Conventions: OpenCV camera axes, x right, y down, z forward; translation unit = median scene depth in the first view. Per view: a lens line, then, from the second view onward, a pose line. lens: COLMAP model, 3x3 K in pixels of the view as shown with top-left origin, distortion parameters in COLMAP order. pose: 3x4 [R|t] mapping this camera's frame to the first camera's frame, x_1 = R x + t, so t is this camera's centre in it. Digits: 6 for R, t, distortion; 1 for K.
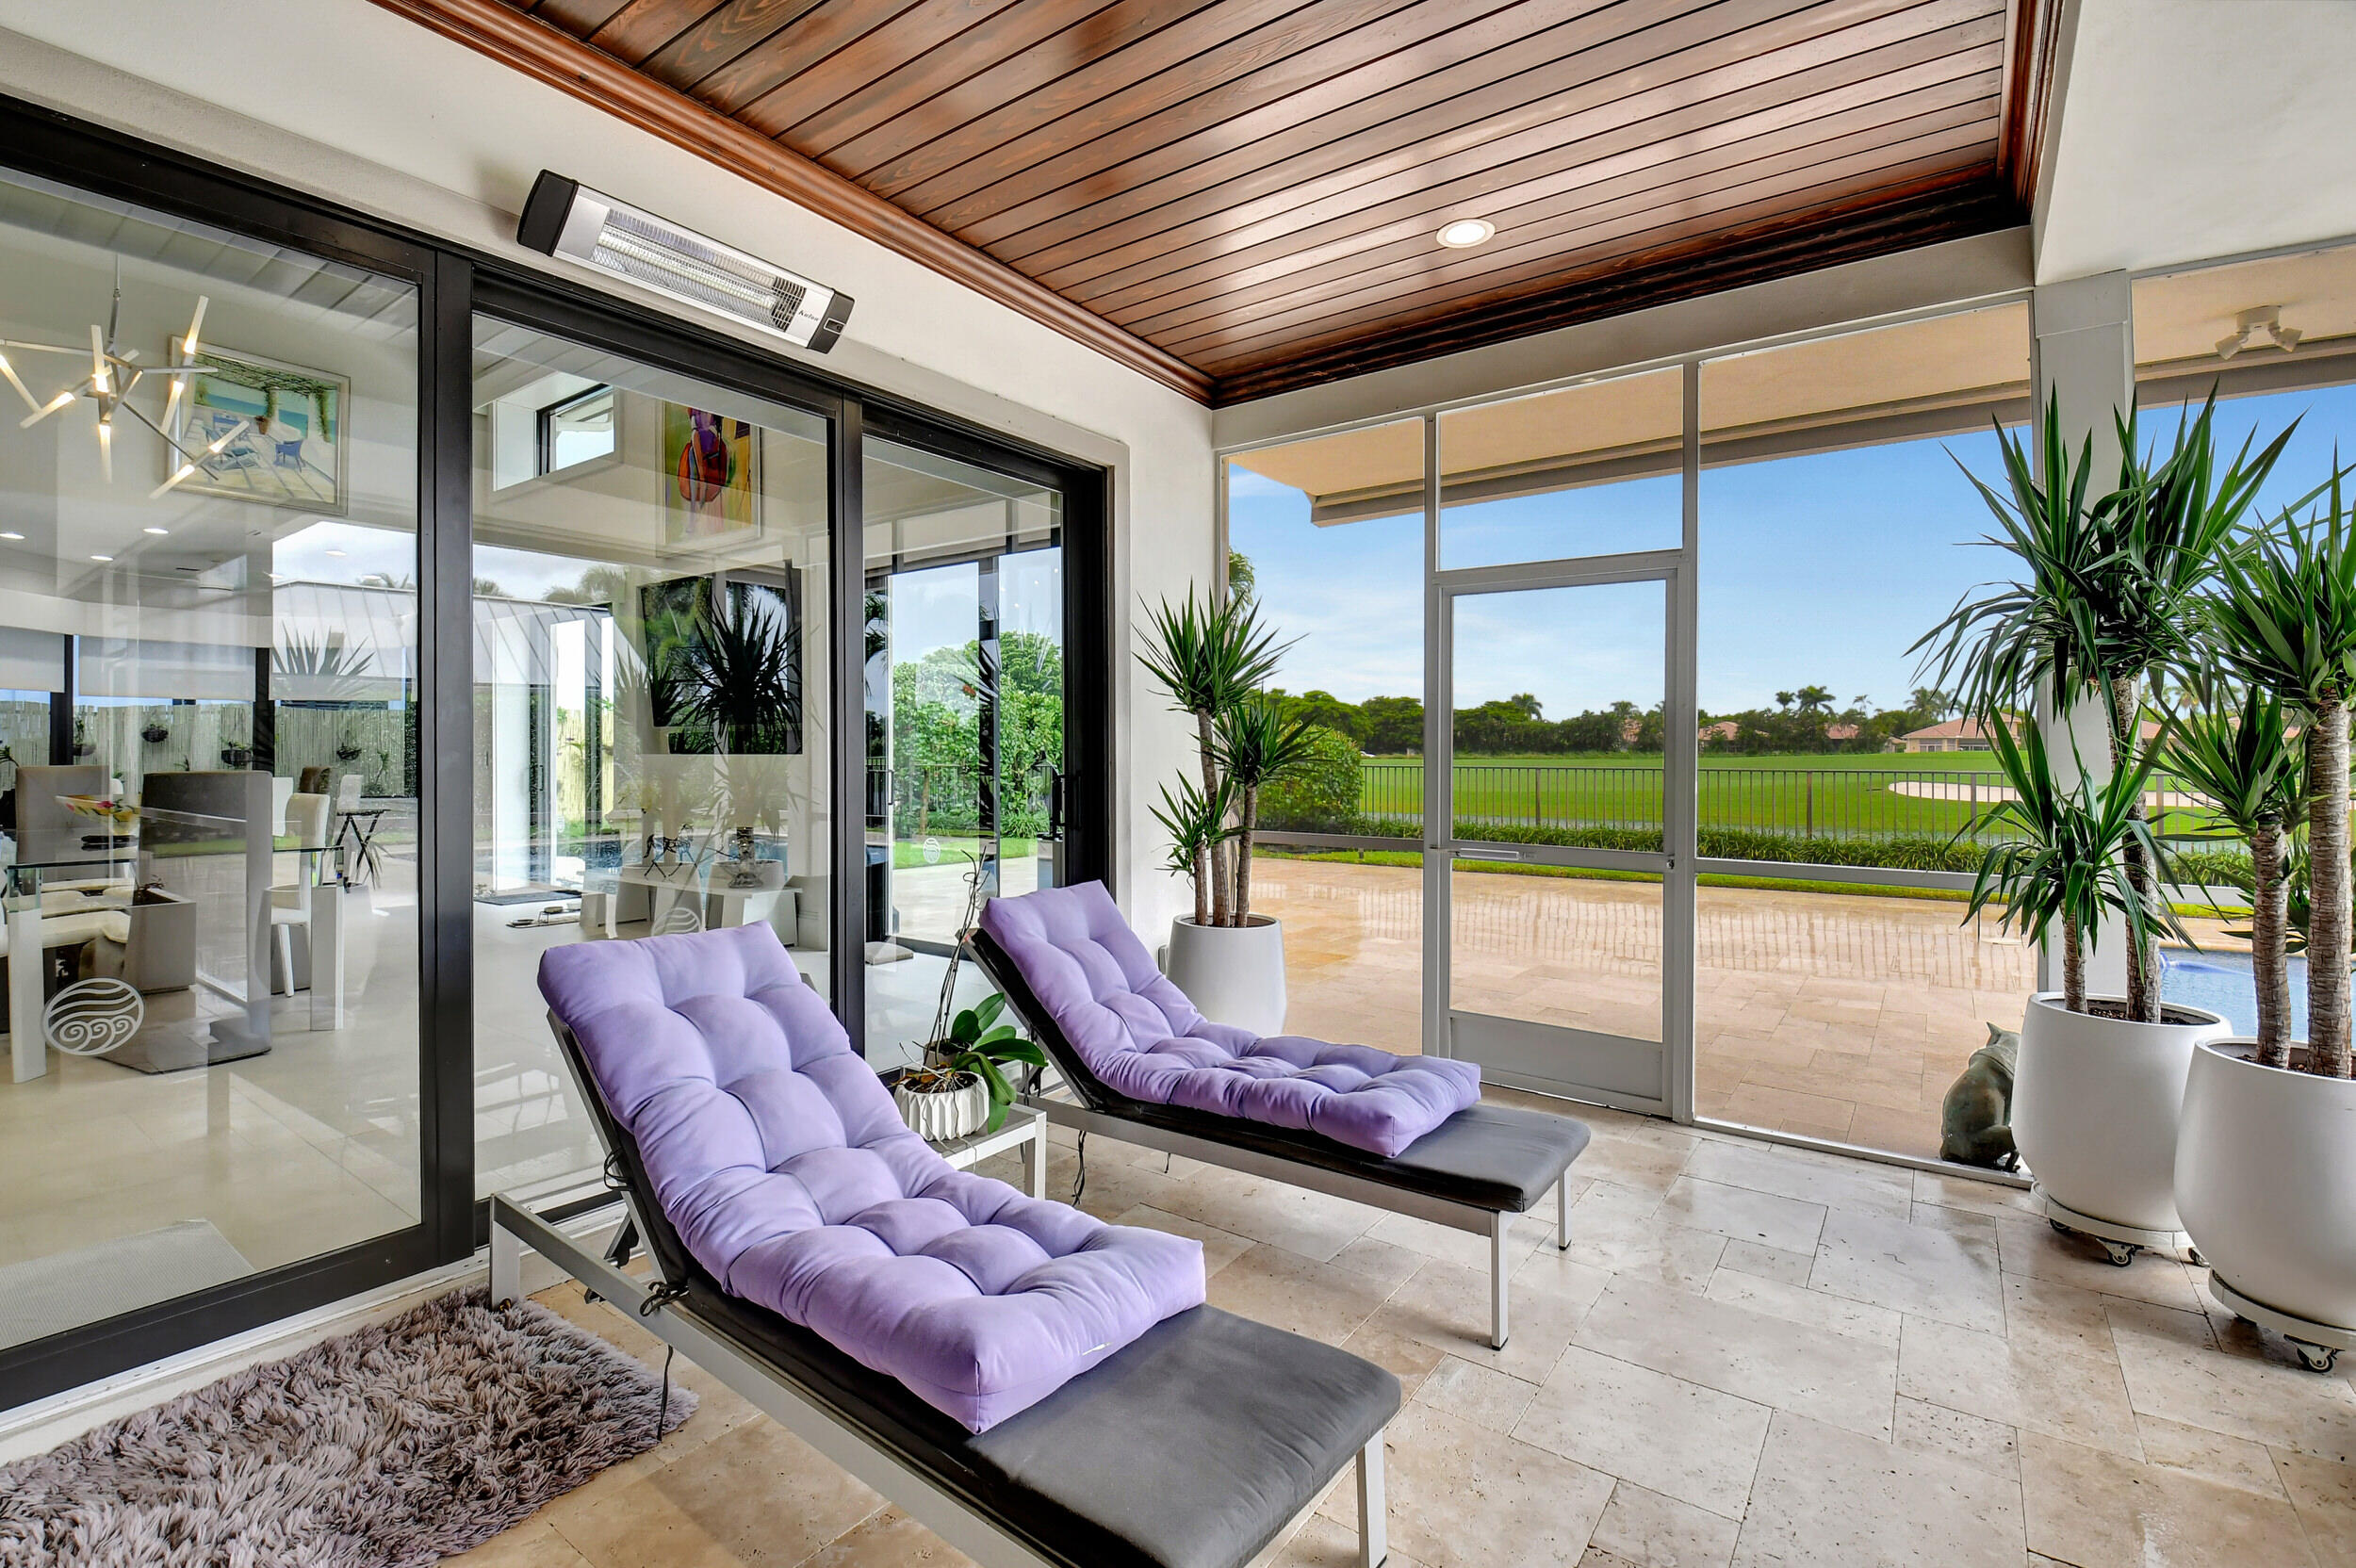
lens RADIAL K [[1057.9, 0, 1170.3], [0, 1057.9, 762.7], [0, 0, 1]] dist [0.001257, -0.000071]
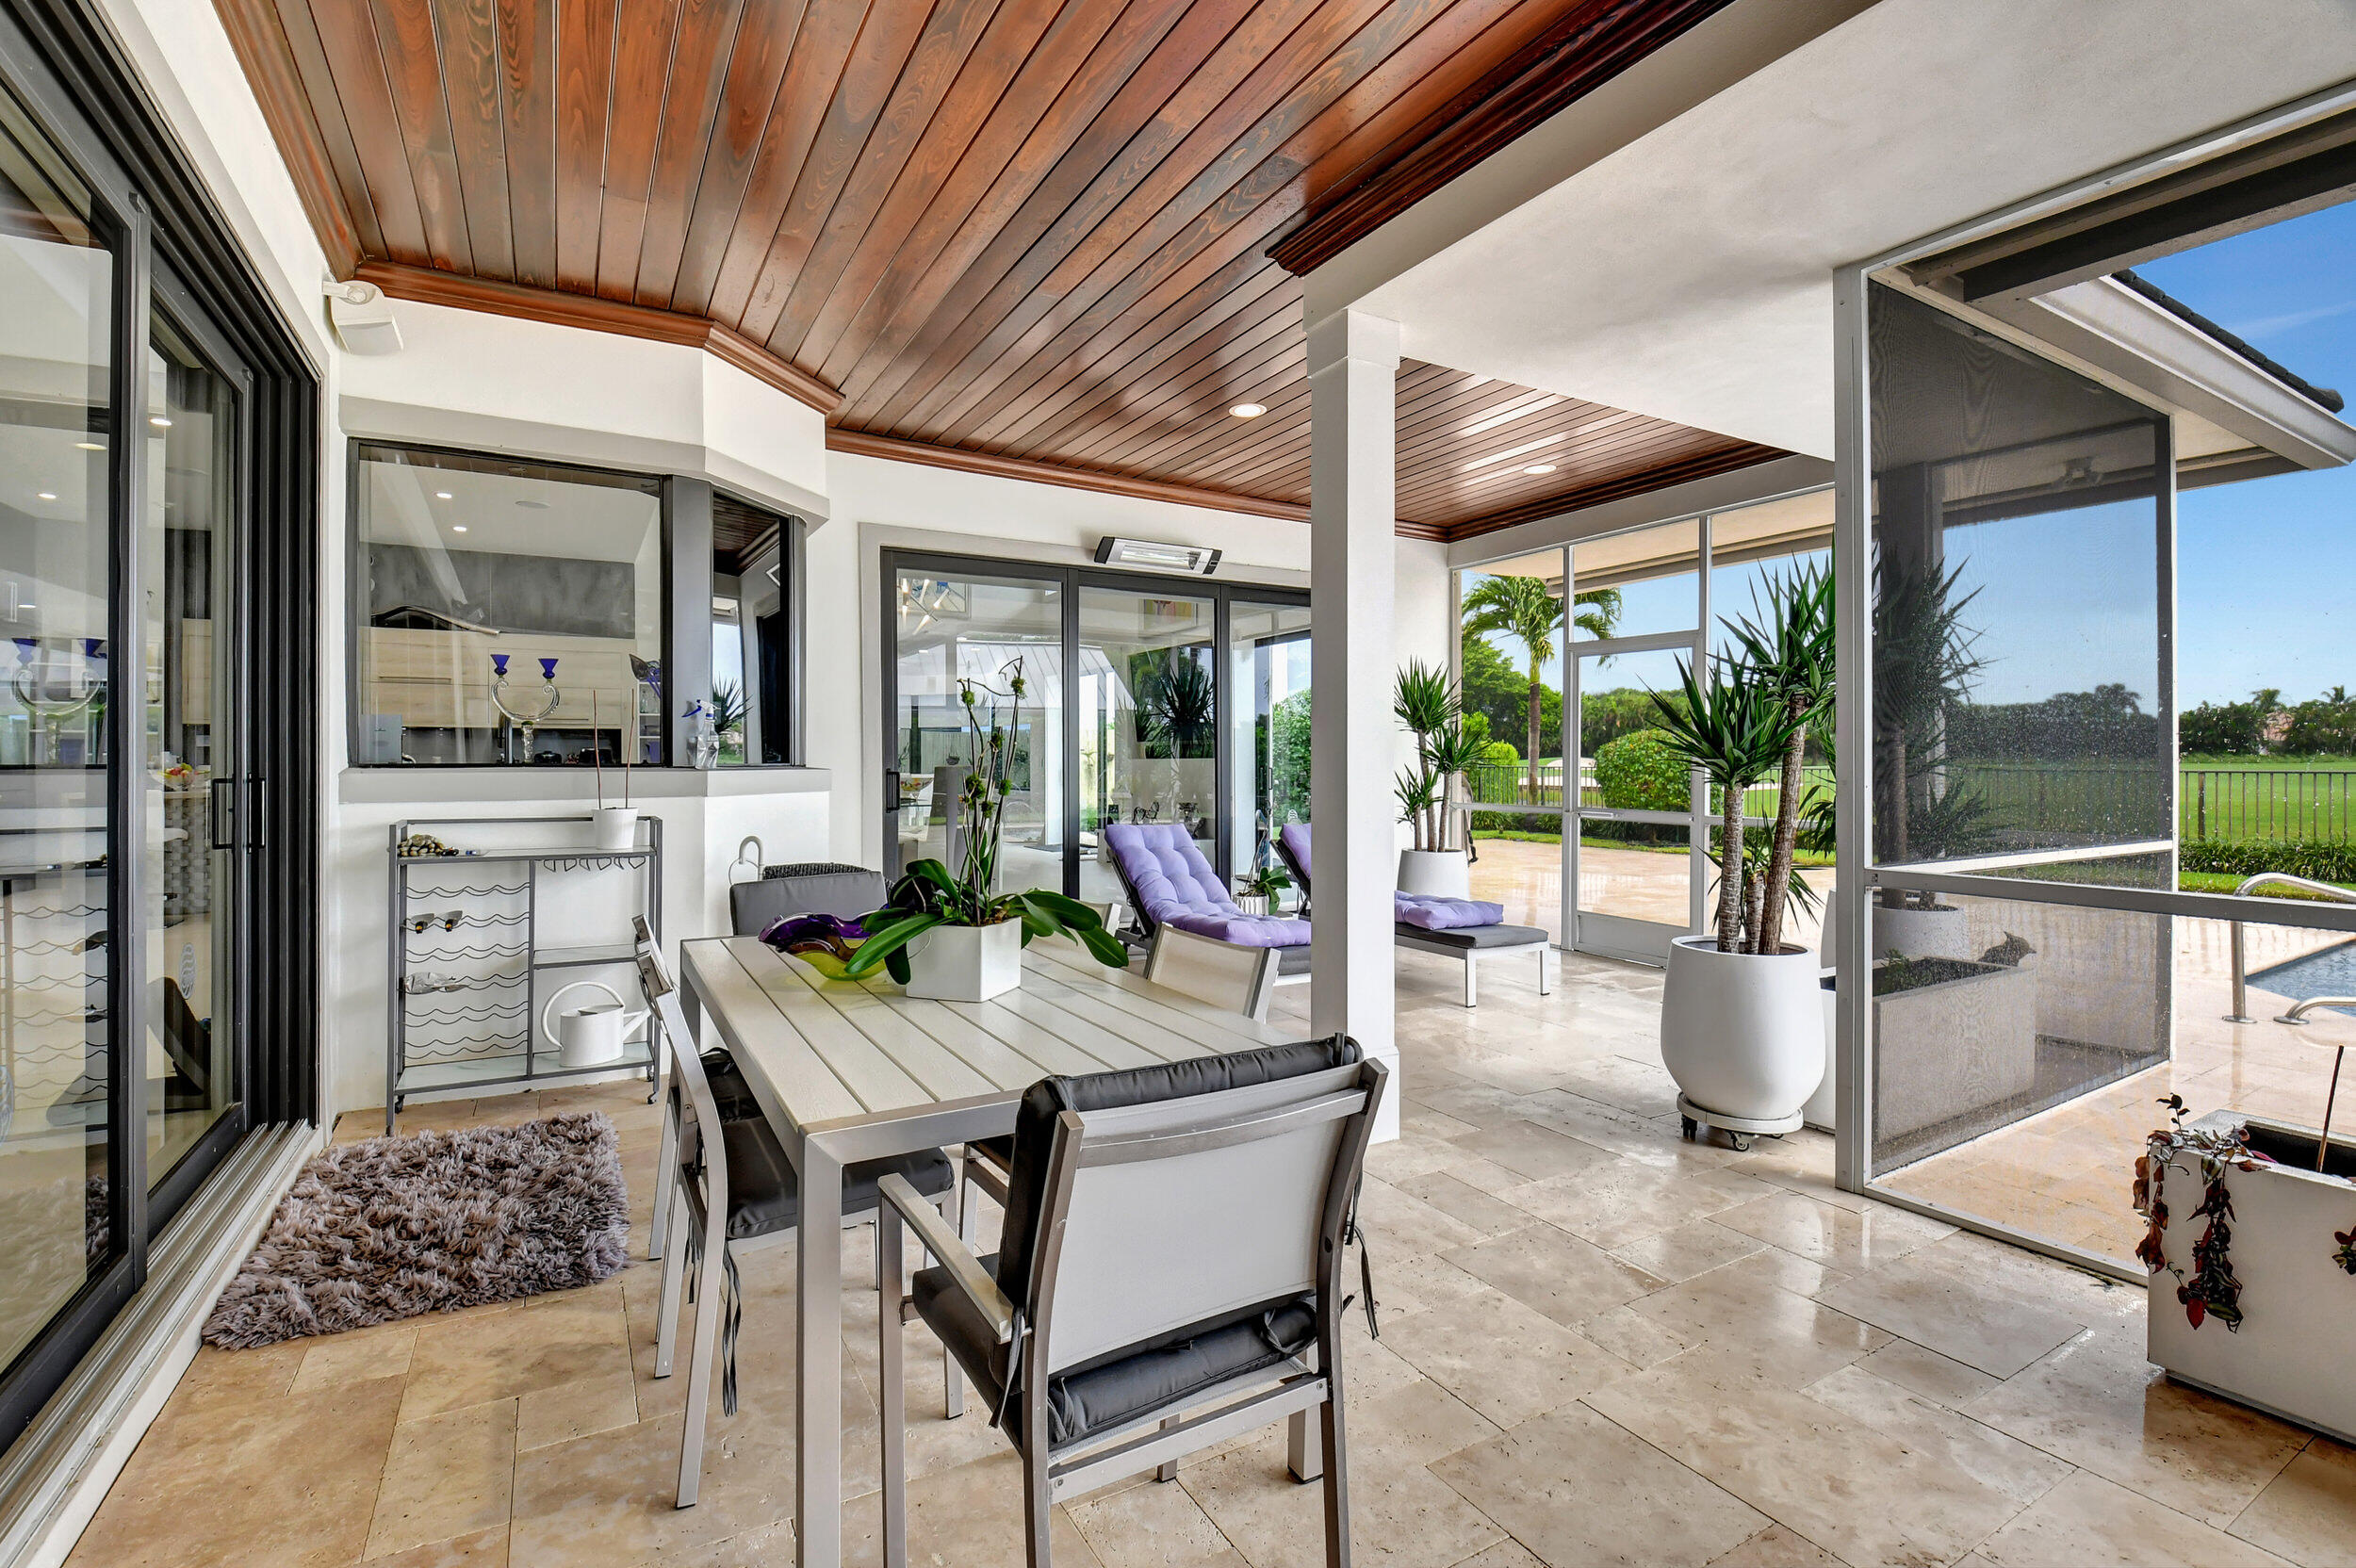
lens RADIAL K [[1056.2, 0, 1166.4], [0, 1056.2, 762.4], [0, 0, 1]] dist [-0.023374, 0.000537]
pose [[0.912740, -0.004107, -0.408521, 0.357280], [0.001357, 0.999974, -0.007022, 0.014352], [0.408540, 0.005855, 0.912722, -0.765909]]
